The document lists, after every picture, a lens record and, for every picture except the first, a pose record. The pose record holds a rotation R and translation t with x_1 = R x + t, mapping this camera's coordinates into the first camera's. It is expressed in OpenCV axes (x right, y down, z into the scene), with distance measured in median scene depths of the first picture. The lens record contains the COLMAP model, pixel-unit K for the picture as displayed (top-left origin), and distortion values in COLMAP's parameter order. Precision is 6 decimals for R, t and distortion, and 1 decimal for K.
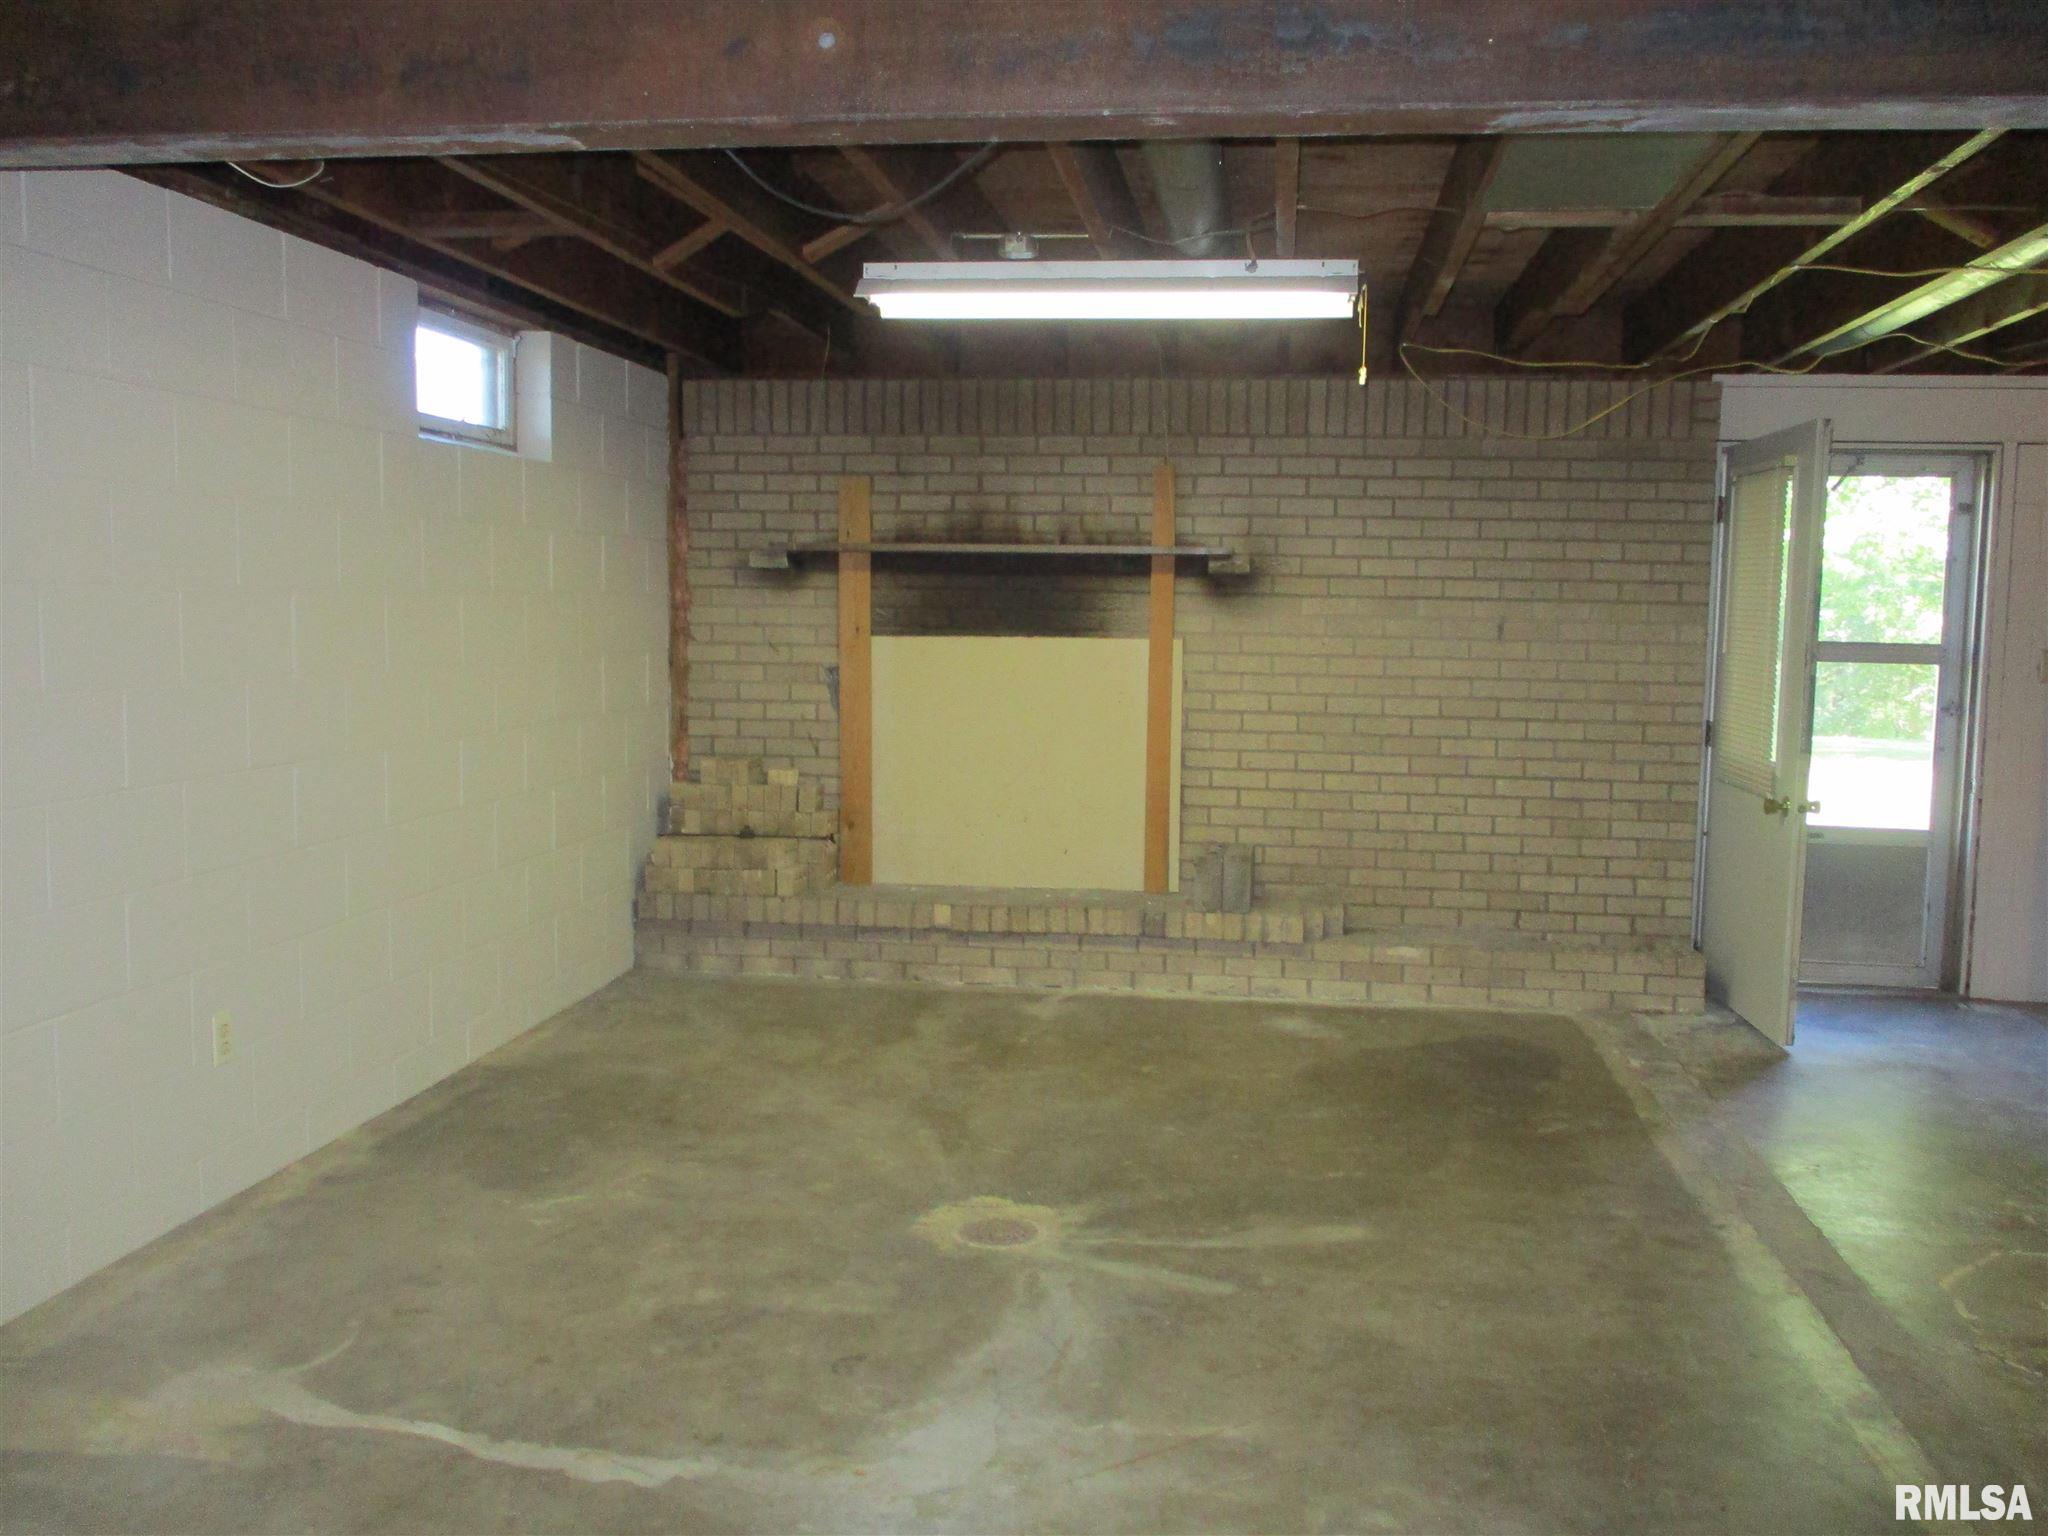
lens RADIAL K [[1721.7, 0, 1036.0], [0, 1721.7, 766.8], [0, 0, 1]] dist [-0.011263, 0.021572]
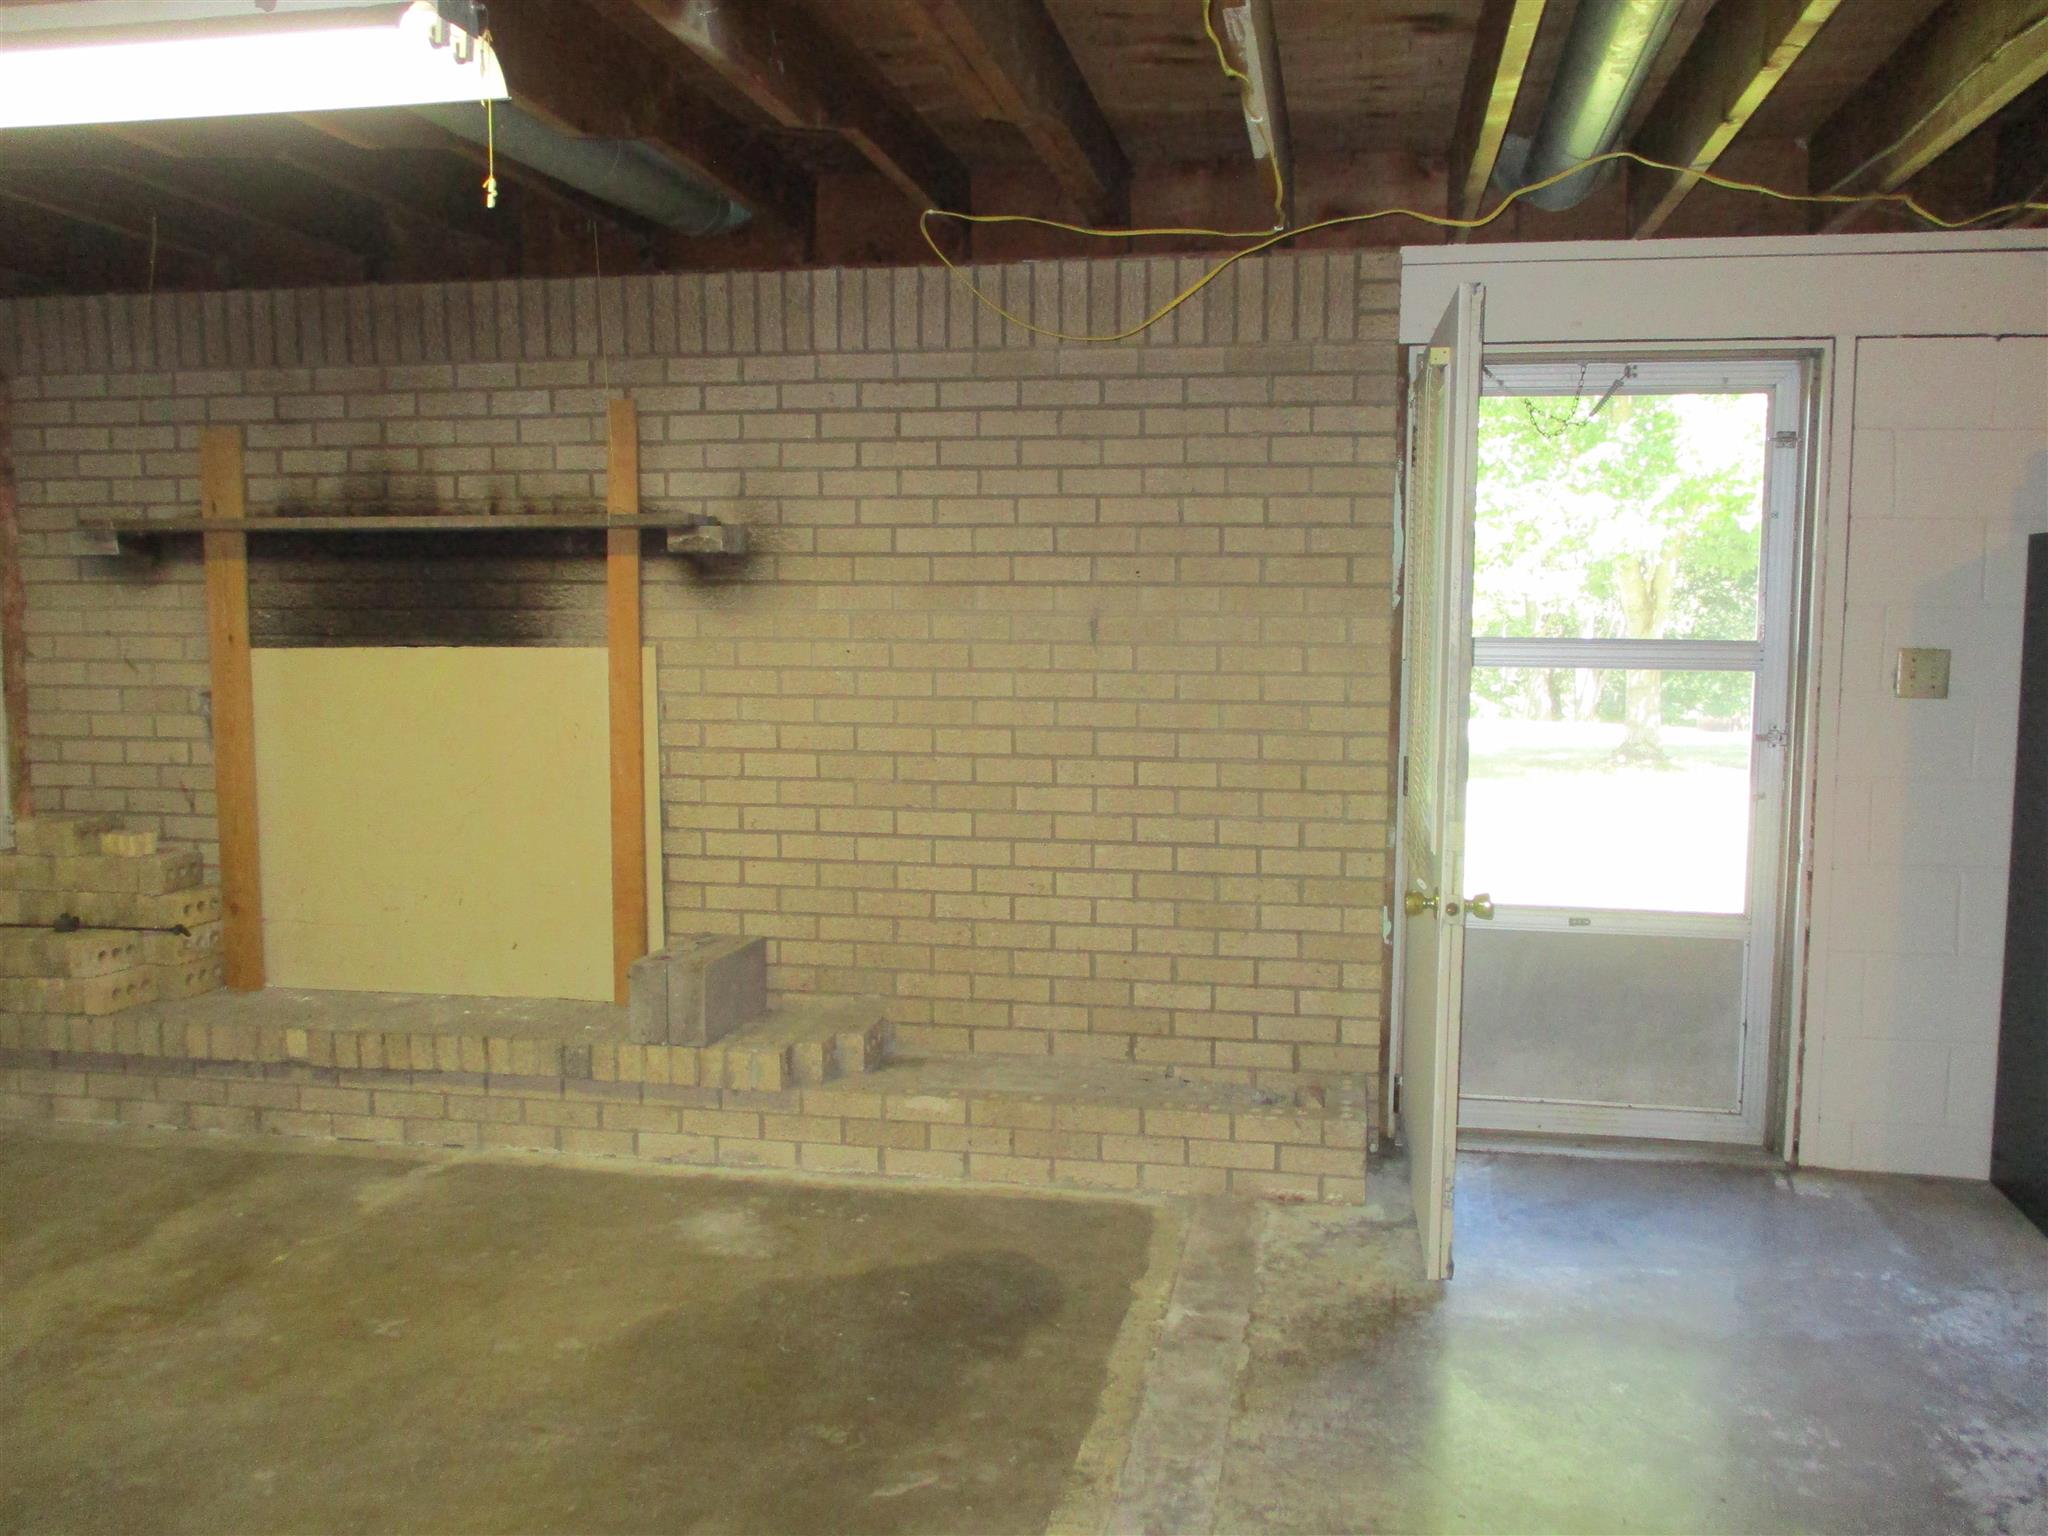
lens RADIAL K [[1721.7, 0, 1016.9], [0, 1721.7, 771.4], [0, 0, 1]] dist [-0.011263, 0.021572]
pose [[0.998320, -0.008582, -0.057298, 0.277724], [0.008864, 0.999950, 0.004662, -0.025876], [0.057255, -0.005162, 0.998346, 0.311988]]
